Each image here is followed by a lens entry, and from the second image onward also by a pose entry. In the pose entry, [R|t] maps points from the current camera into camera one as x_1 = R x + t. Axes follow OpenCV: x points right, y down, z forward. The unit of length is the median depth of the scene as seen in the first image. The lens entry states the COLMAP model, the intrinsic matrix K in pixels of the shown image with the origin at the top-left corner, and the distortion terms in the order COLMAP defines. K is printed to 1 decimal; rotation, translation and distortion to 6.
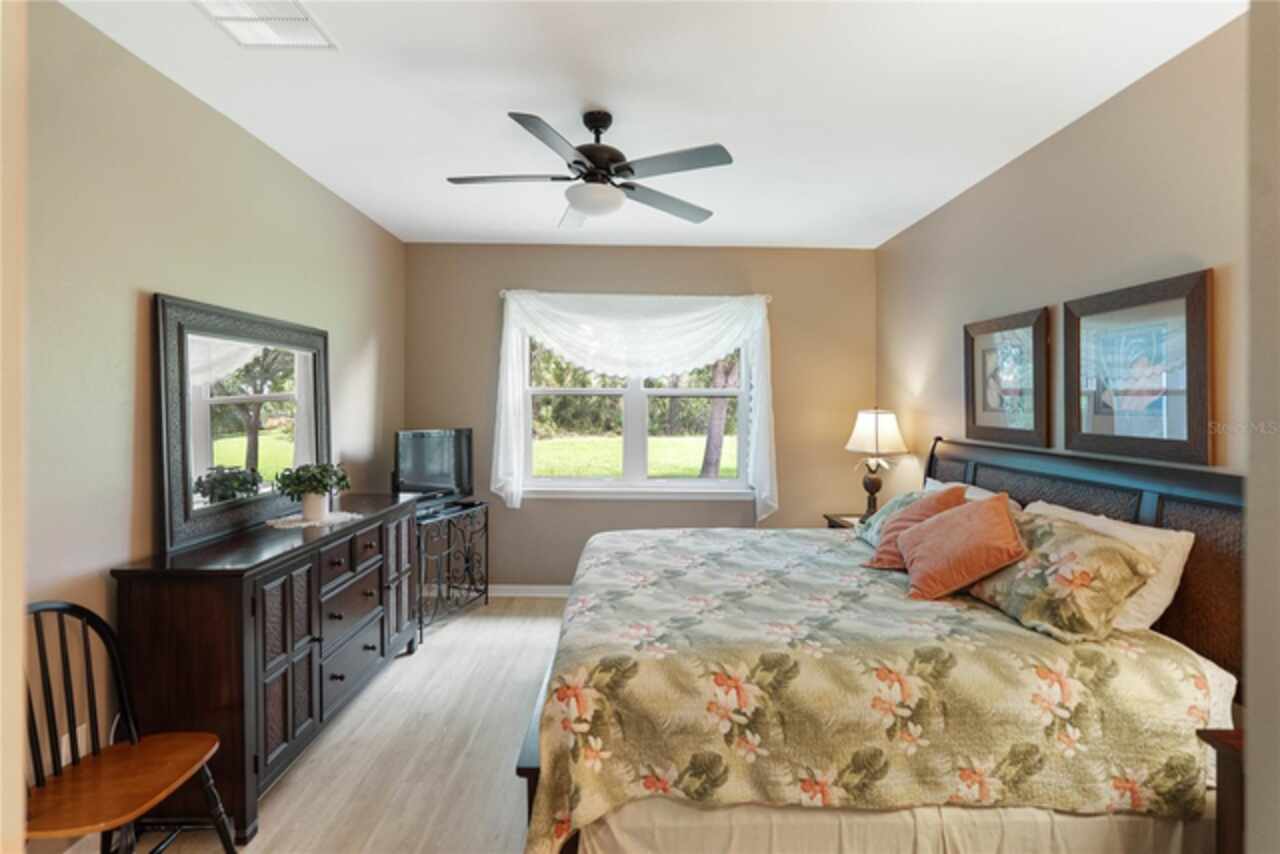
lens RADIAL K [[592.0, 0, 654.3], [0, 592.0, 401.2], [0, 0, 1]] dist [-0.003736, 0.000097]
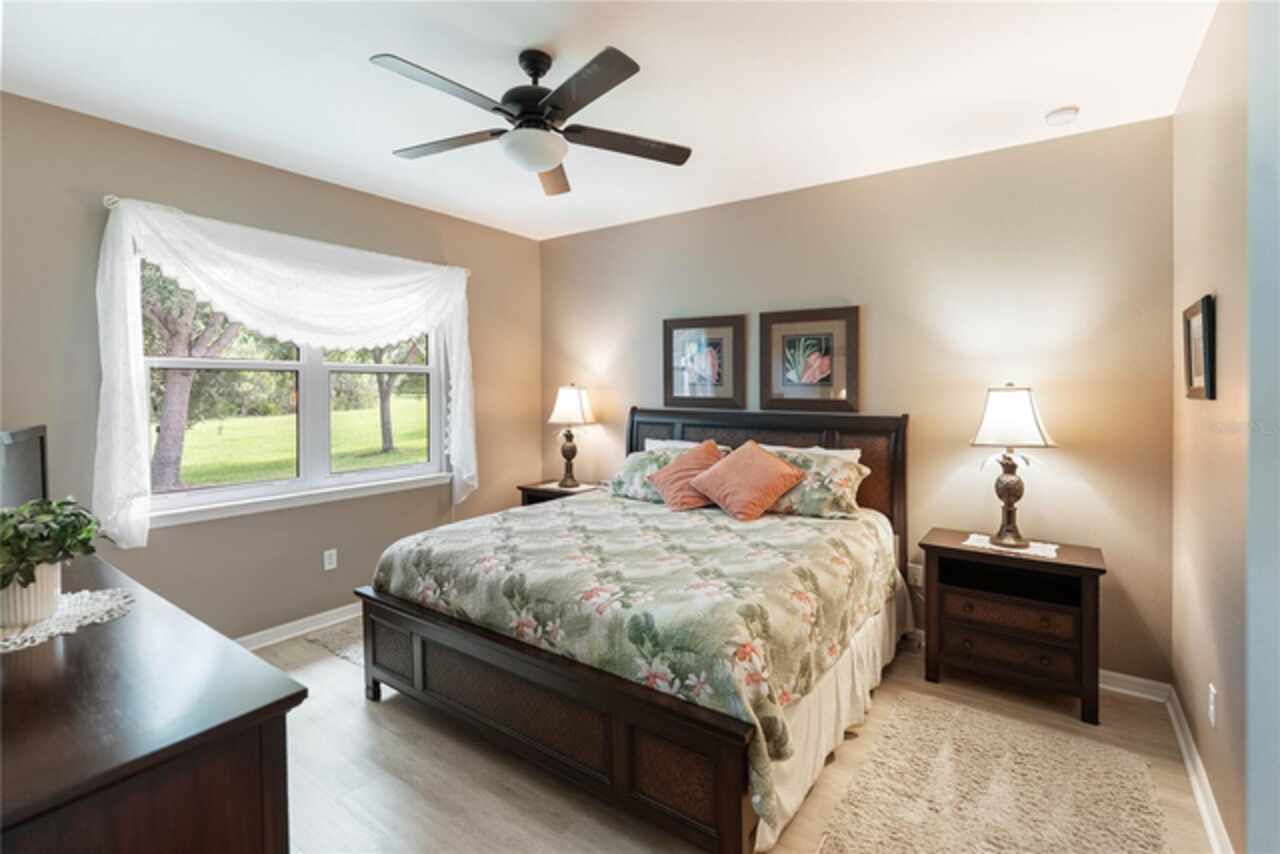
lens RADIAL K [[584.2, 0, 639.4], [0, 584.2, 399.2], [0, 0, 1]] dist [-0.003330, -0.000231]
pose [[0.603743, -0.027829, 0.796693, -0.573648], [0.003499, 0.999473, 0.032261, 0.004885], [-0.797171, -0.016690, 0.603523, 0.280814]]
